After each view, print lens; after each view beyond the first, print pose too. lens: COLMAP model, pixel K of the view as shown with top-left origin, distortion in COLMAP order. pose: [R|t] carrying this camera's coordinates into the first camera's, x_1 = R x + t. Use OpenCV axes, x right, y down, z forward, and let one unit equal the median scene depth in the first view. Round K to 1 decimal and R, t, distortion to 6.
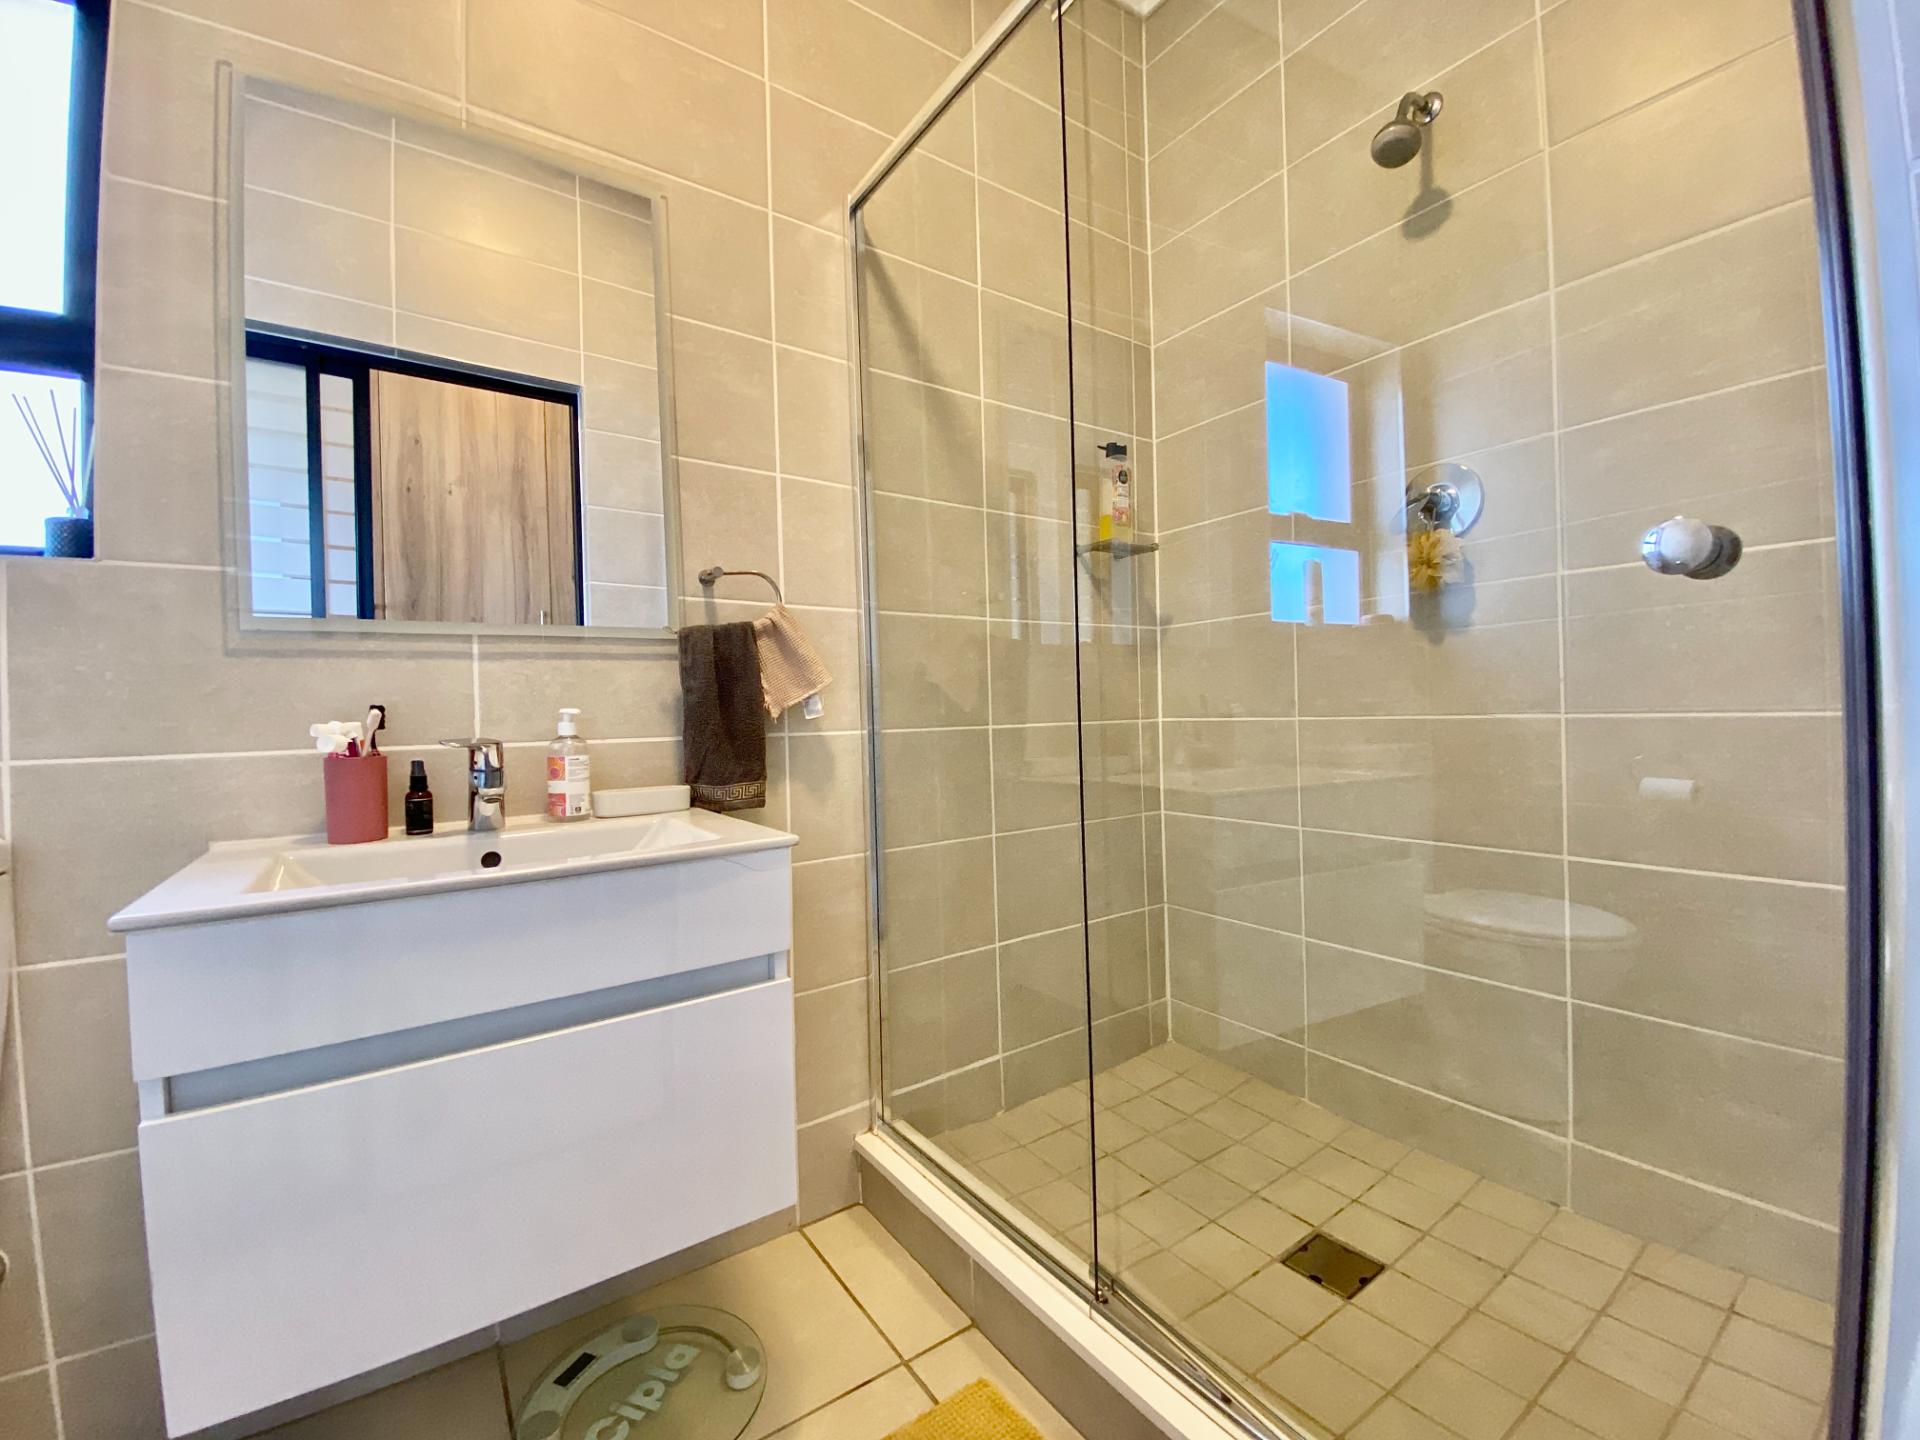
lens RADIAL K [[736.5, 0, 959.2], [0, 736.5, 715.9], [0, 0, 1]] dist [-0.049934, -0.000313]
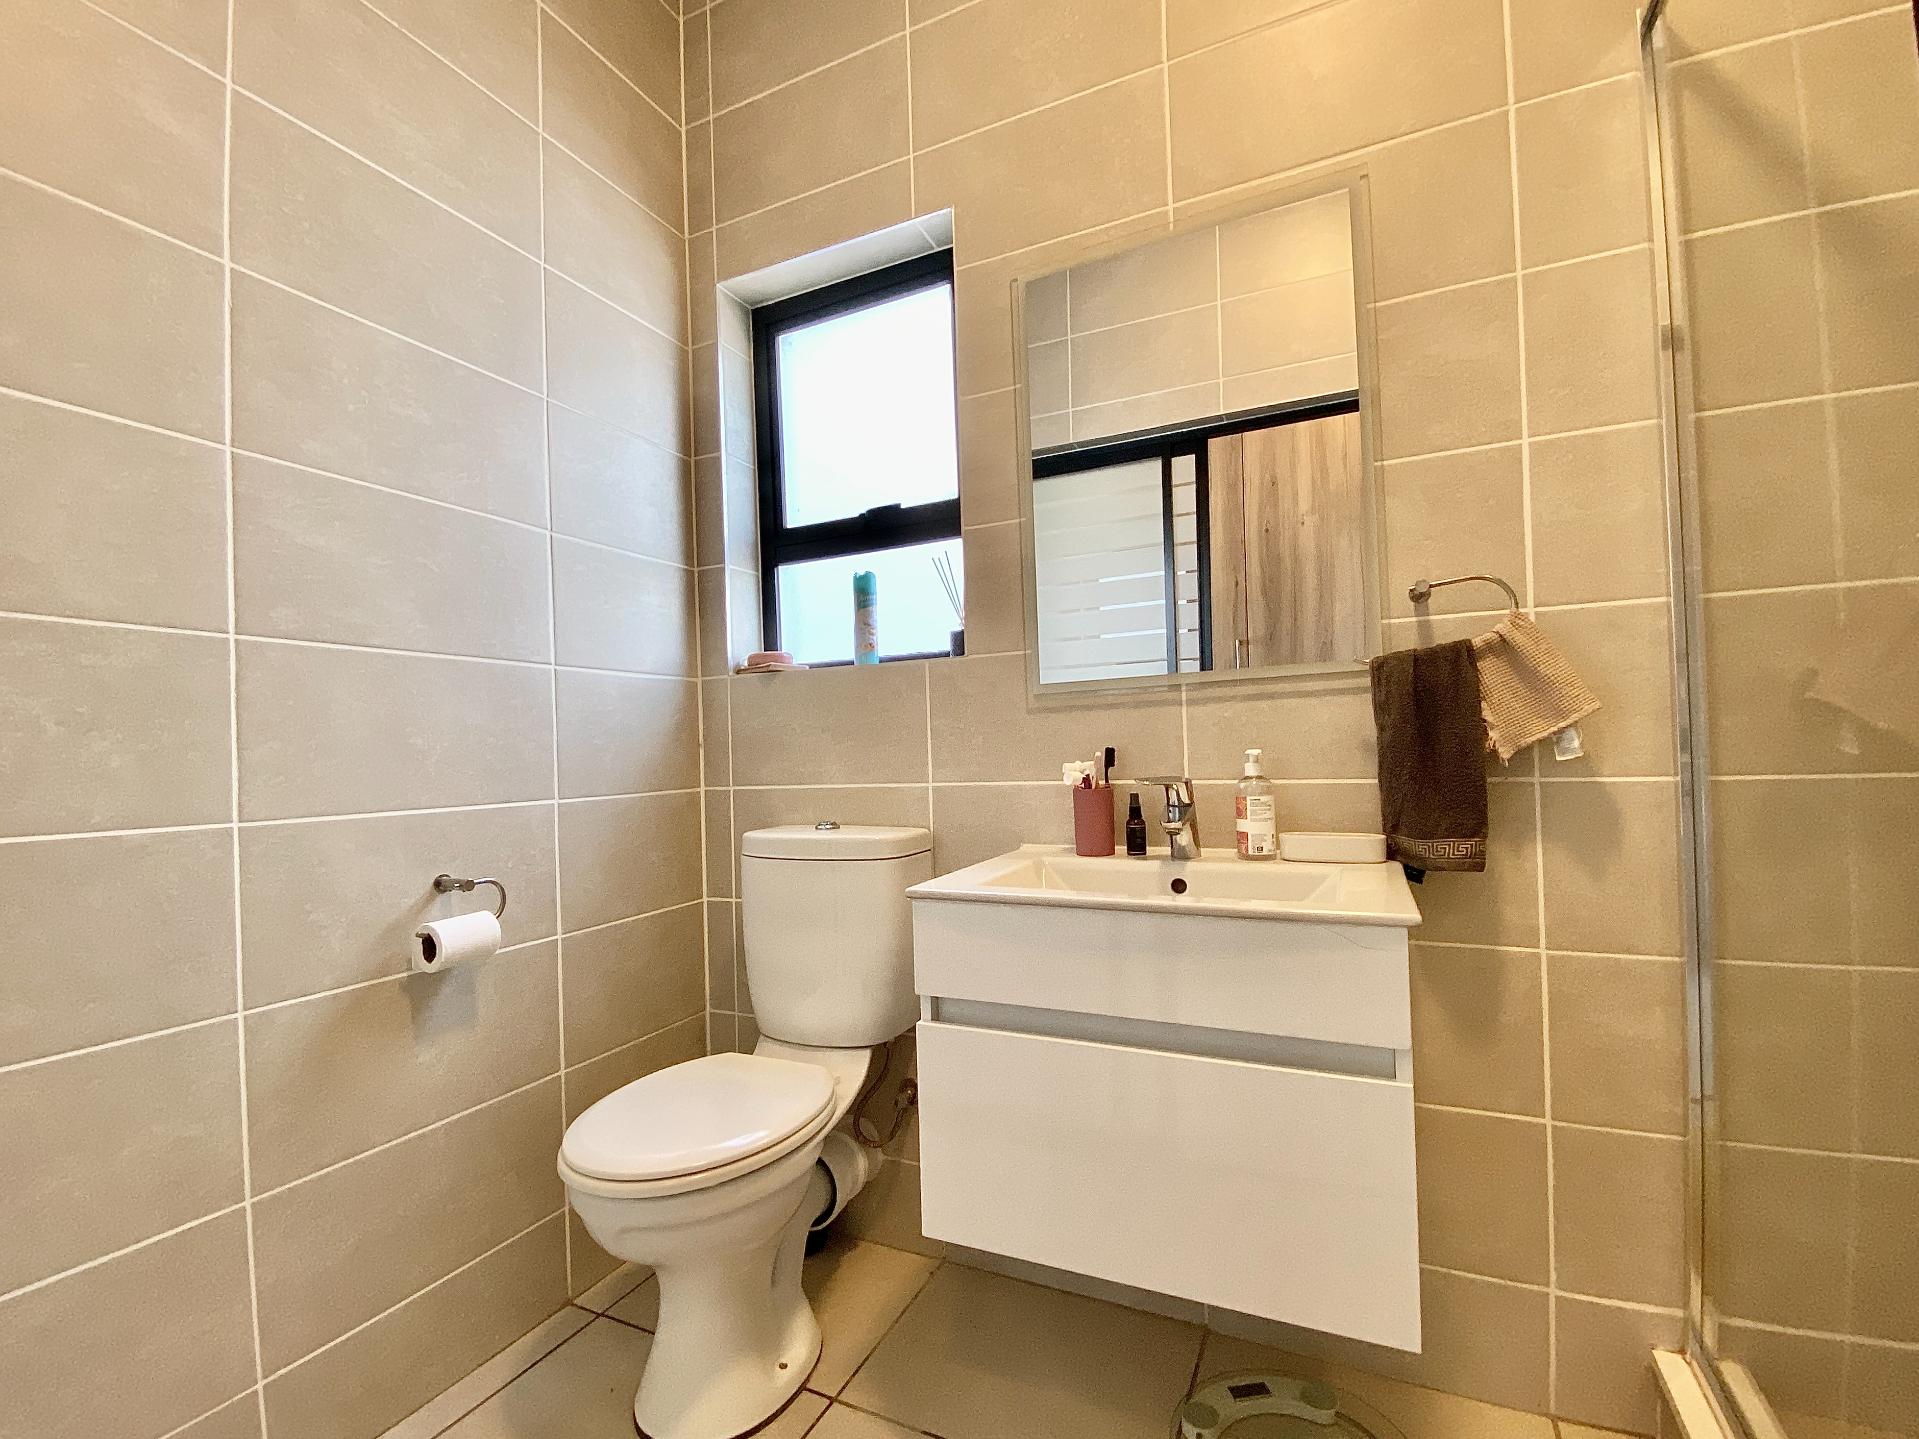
lens RADIAL K [[792.9, 0, 960.4], [0, 792.9, 711.4], [0, 0, 1]] dist [-0.000800, -0.020669]
pose [[0.457834, -0.035004, -0.888348, 0.248096], [0.013444, 0.999383, -0.032450, -0.030246], [0.888936, 0.002914, 0.458022, 0.107003]]
